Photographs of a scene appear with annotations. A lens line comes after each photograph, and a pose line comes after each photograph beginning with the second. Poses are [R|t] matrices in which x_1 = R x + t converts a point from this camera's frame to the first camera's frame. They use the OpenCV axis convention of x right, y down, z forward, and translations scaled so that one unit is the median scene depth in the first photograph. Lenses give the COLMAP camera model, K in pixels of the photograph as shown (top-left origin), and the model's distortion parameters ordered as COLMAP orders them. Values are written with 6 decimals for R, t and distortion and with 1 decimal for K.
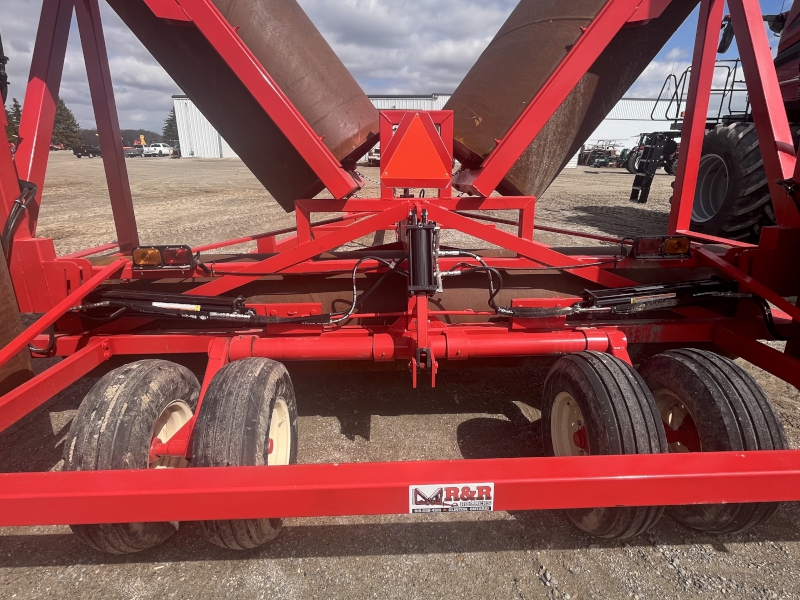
lens RADIAL K [[423.1, 0, 400.0], [0, 423.1, 300.0], [0, 0, 1]] dist [-0.003248, -0.000514]
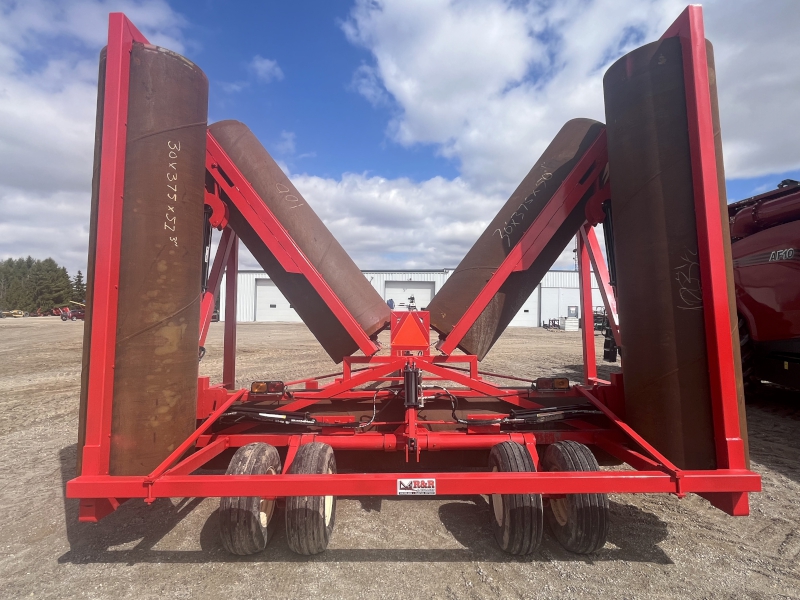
lens RADIAL K [[423.1, 0, 400.0], [0, 423.1, 300.0], [0, 0, 1]] dist [-0.003248, -0.000514]
pose [[0.999252, -0.001669, -0.038622, 0.066134], [-0.012486, 0.931591, -0.363293, 0.195312], [0.036586, 0.363503, 0.930874, -0.776666]]
